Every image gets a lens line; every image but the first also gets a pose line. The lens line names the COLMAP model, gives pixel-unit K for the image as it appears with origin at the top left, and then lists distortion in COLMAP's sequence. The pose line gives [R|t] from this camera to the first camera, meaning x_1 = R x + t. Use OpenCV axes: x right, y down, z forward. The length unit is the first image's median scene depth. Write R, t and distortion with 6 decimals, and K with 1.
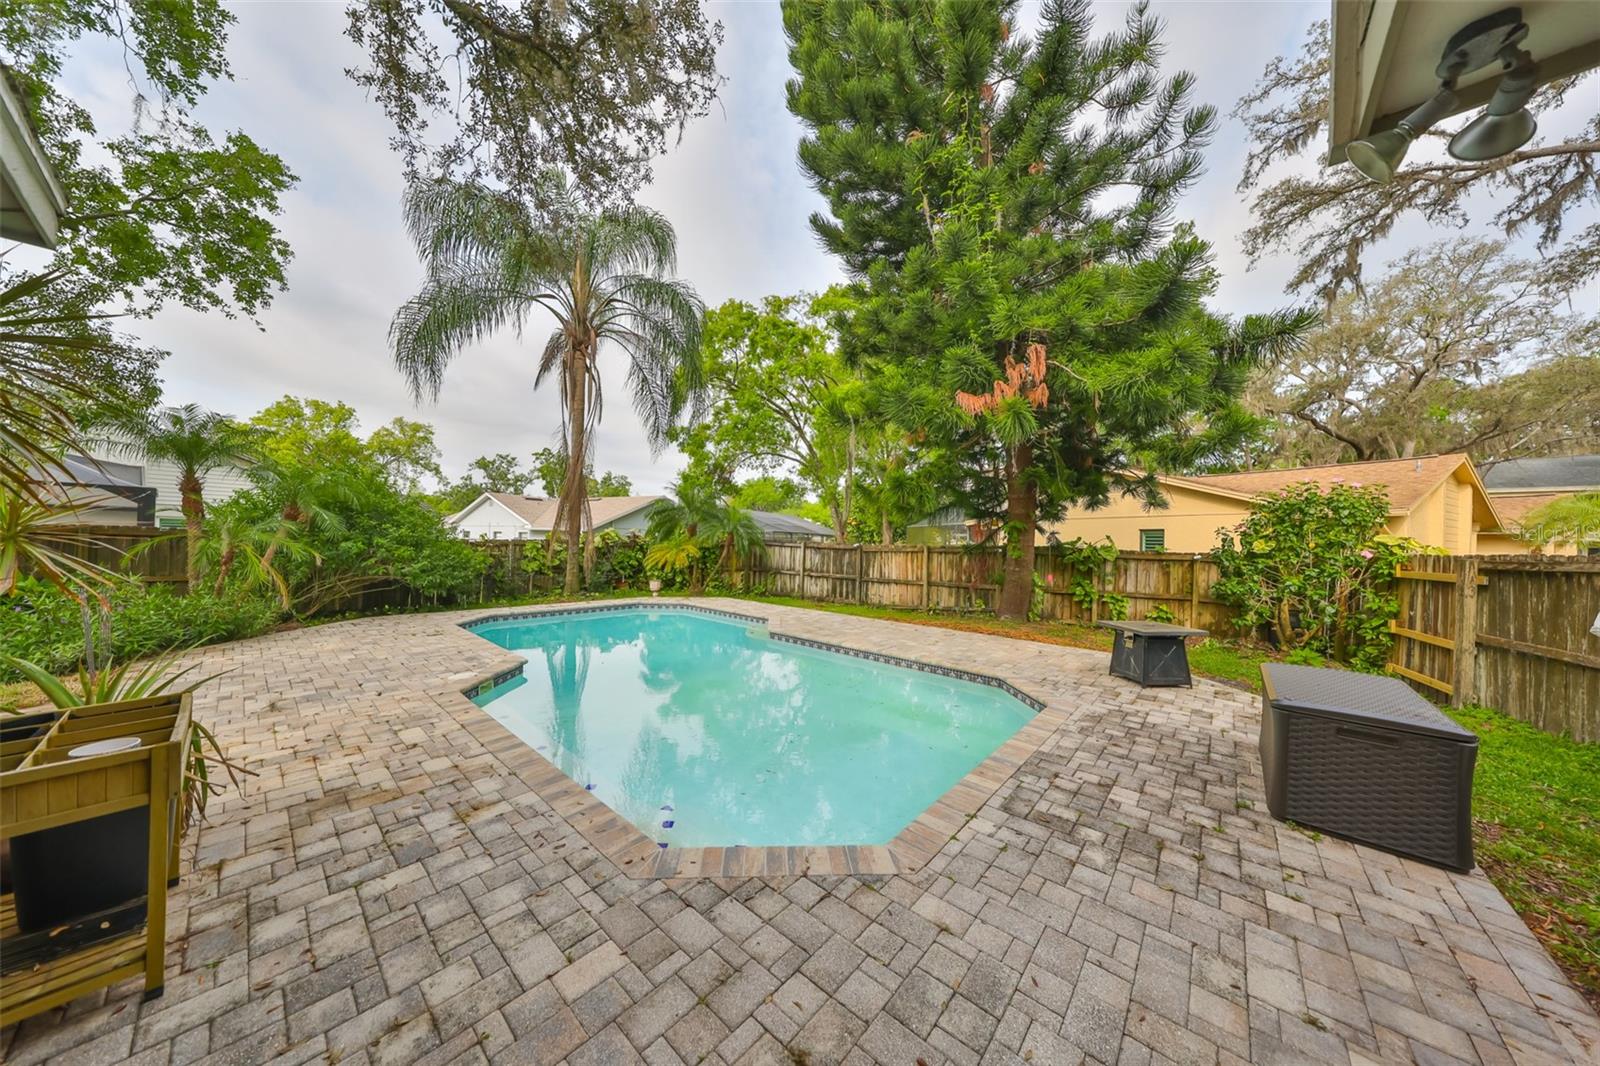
lens RADIAL K [[490.0, 0, 795.2], [0, 490.0, 540.2], [0, 0, 1]] dist [0.000108, 0.000107]
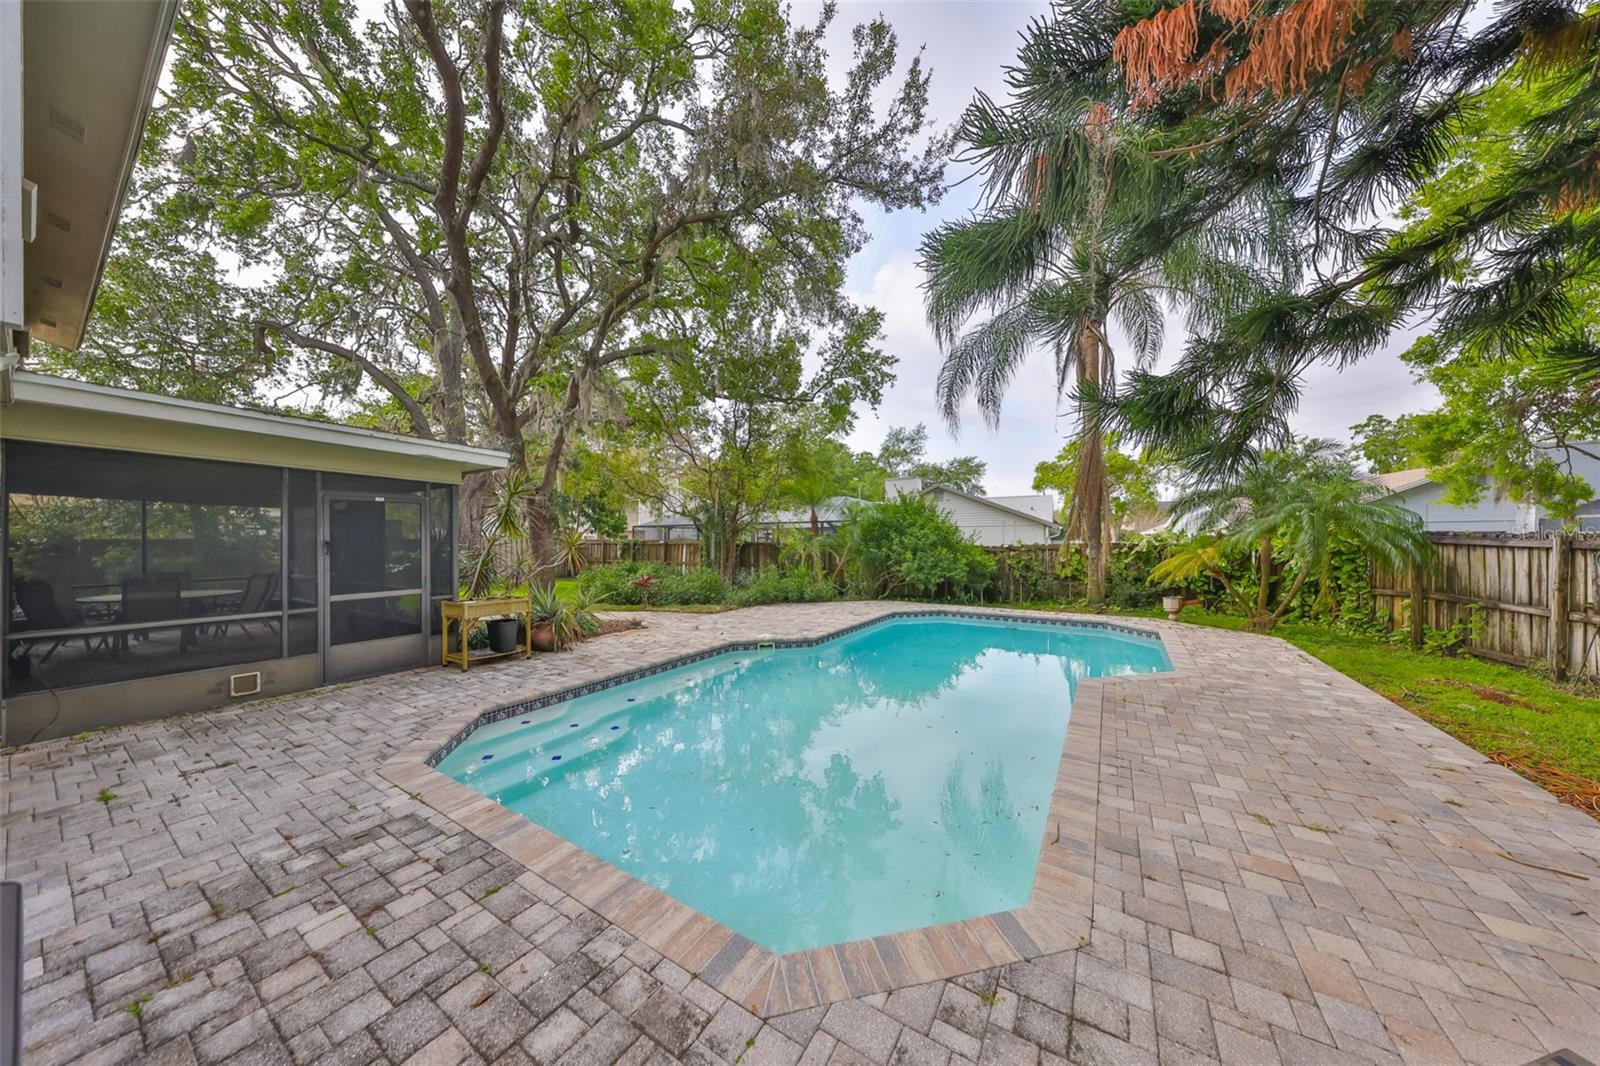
lens RADIAL K [[490.0, 0, 795.2], [0, 490.0, 540.2], [0, 0, 1]] dist [0.000108, 0.000107]
pose [[0.157435, -0.028895, -0.987107, 1.289210], [0.015665, 0.999519, -0.026760, 0.044470], [0.987405, -0.011250, 0.157812, 1.374770]]
